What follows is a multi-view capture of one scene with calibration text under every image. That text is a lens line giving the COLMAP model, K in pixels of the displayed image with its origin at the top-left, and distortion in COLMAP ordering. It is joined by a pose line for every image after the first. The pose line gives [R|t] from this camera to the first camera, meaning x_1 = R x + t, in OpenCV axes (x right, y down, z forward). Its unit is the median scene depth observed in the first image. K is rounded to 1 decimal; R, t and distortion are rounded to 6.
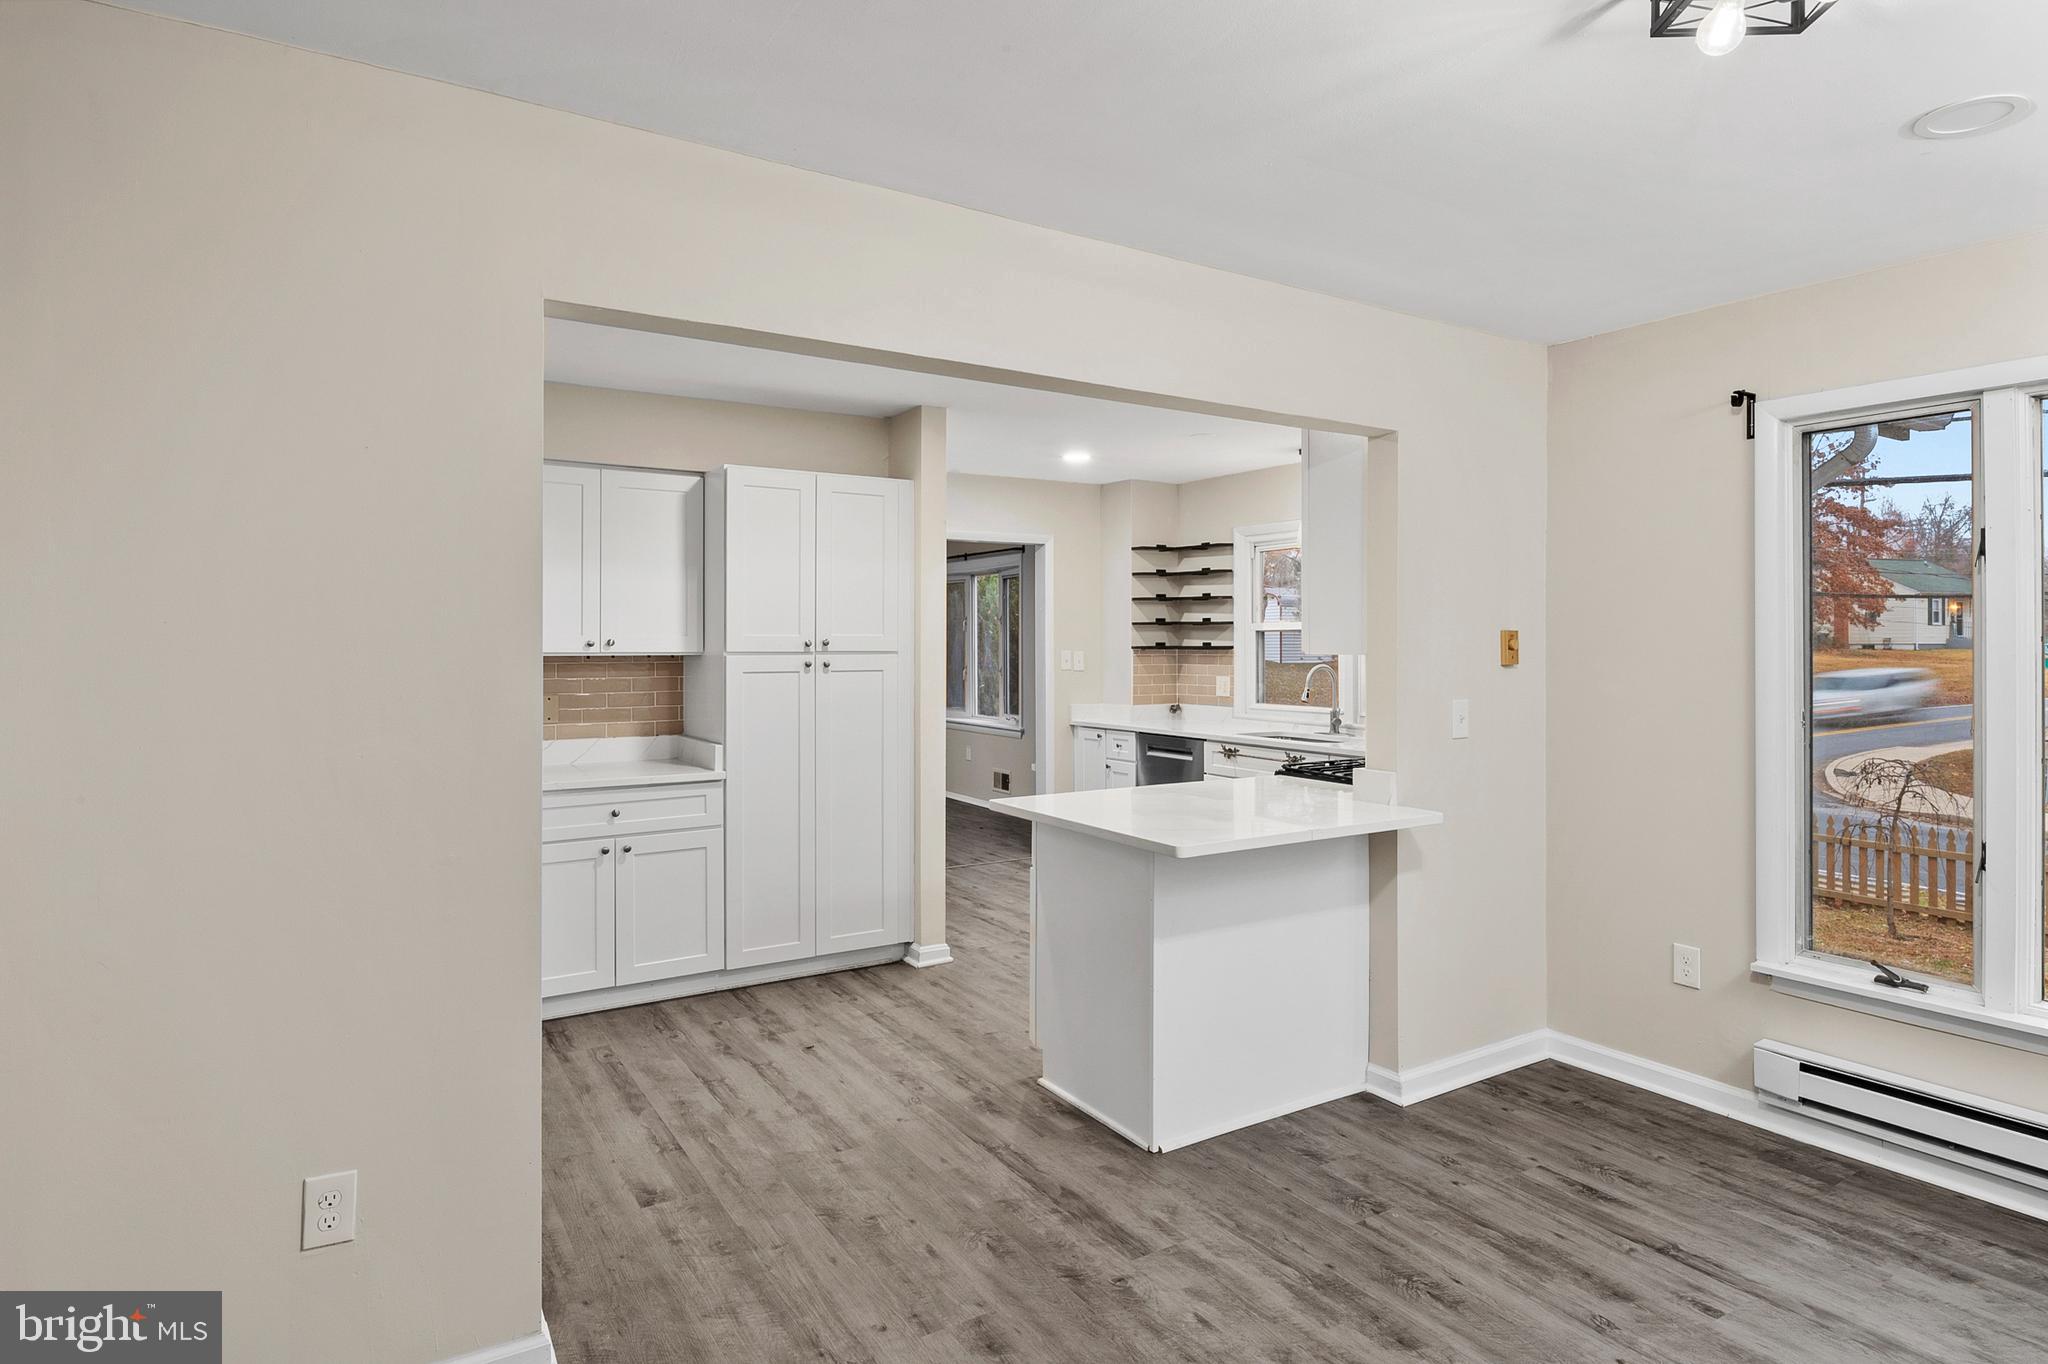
lens RADIAL K [[1114.2, 0, 1020.0], [0, 1114.2, 655.8], [0, 0, 1]] dist [0.002062, -0.005391]
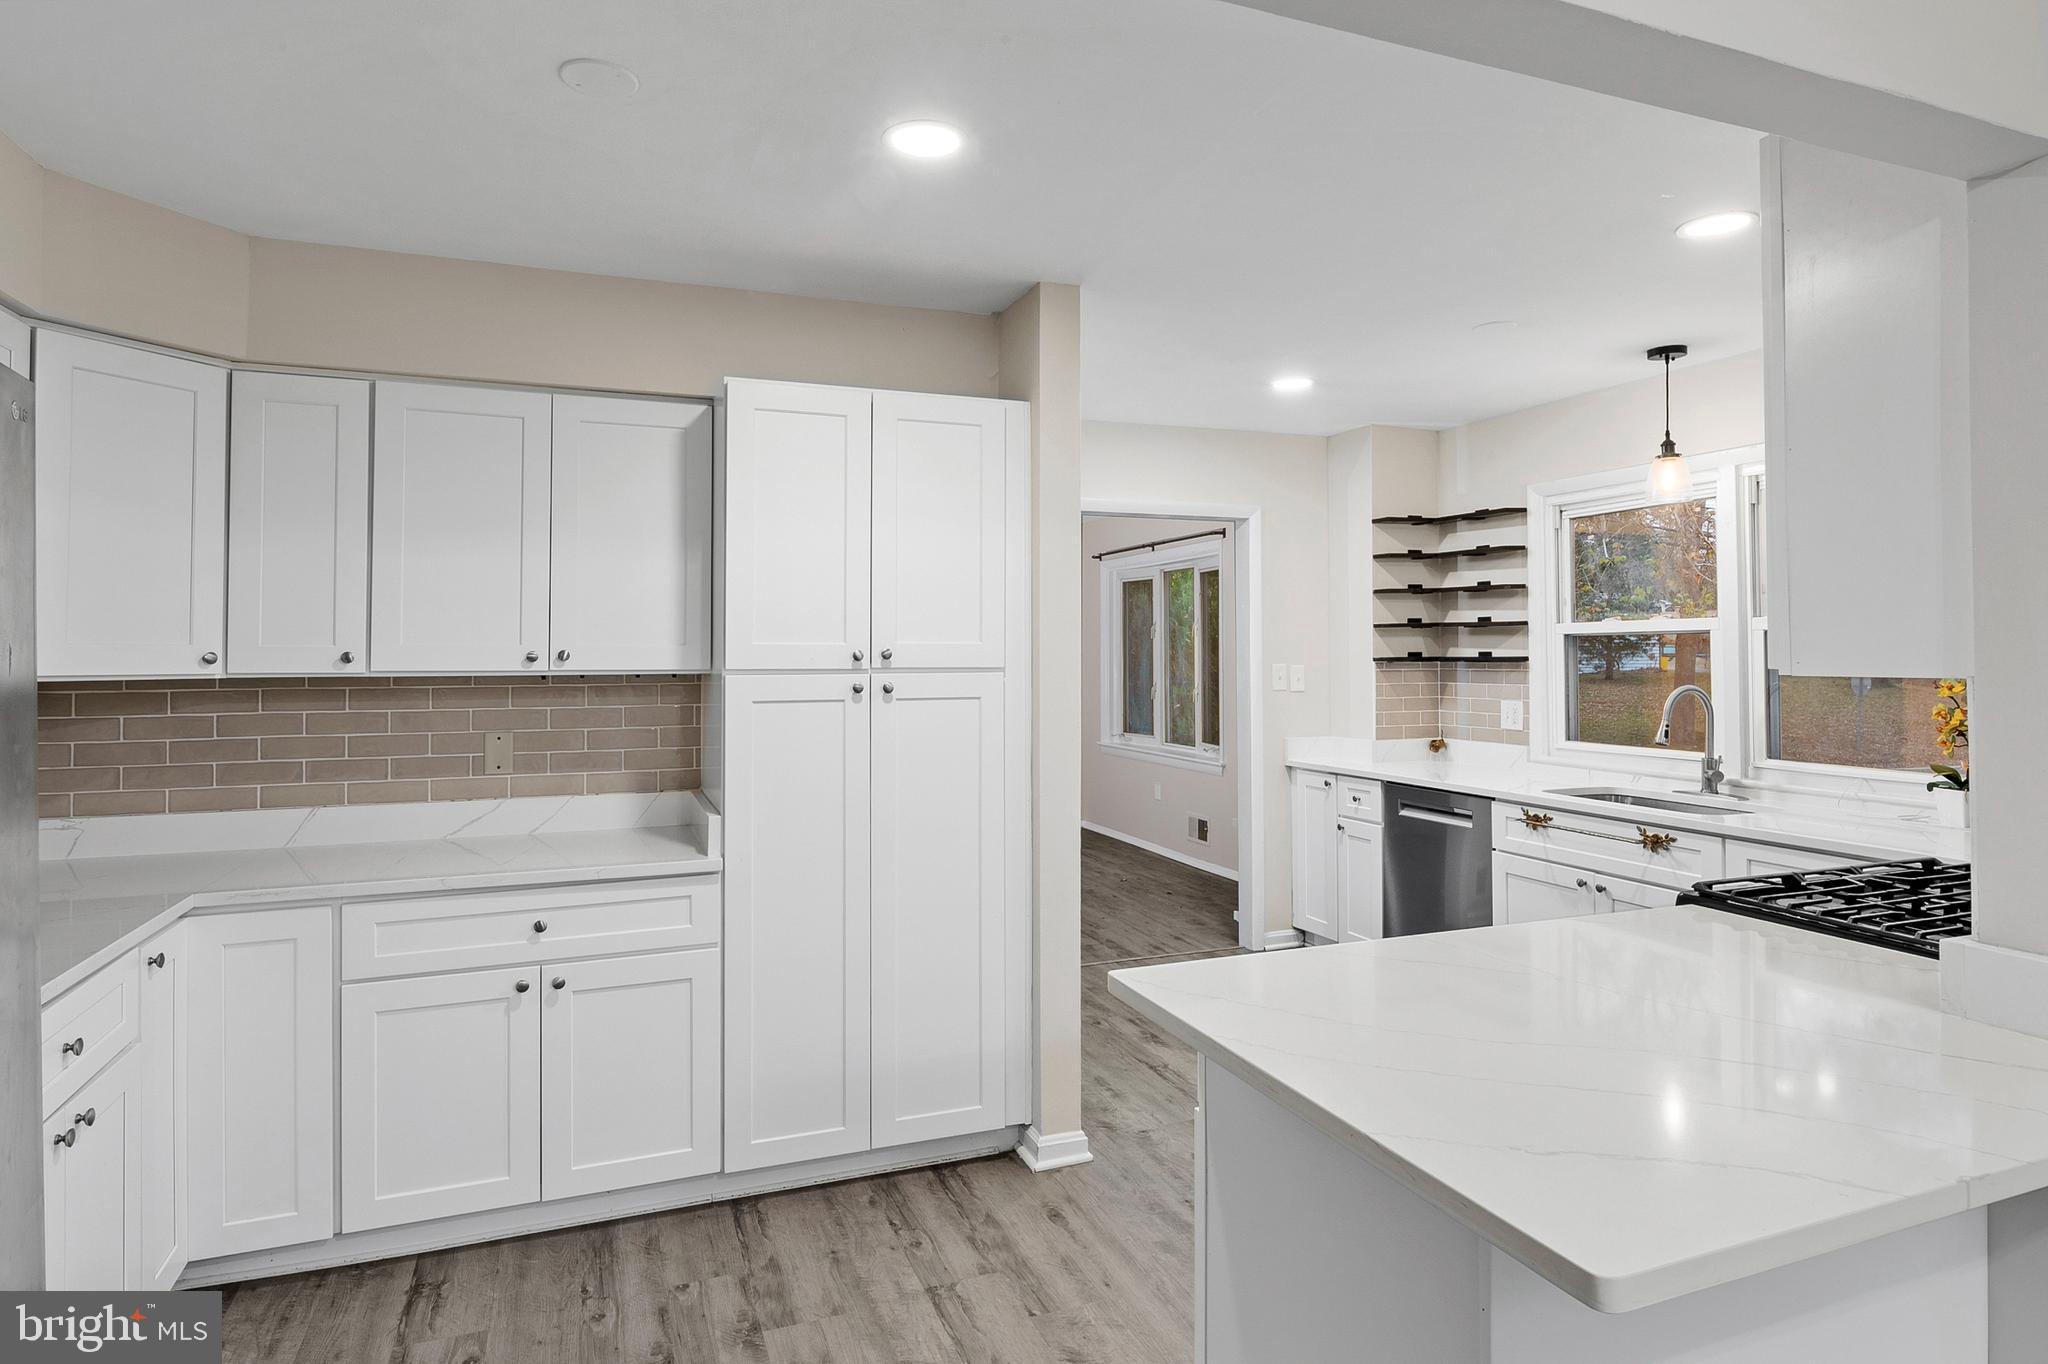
lens RADIAL K [[1114.2, 0, 1023.5], [0, 1114.2, 646.8], [0, 0, 1]] dist [0.002062, -0.005391]
pose [[0.981975, -0.005304, -0.188934, 0.025555], [0.001909, 0.999833, -0.018148, -0.004890], [0.188999, 0.017461, 0.981822, 0.435844]]
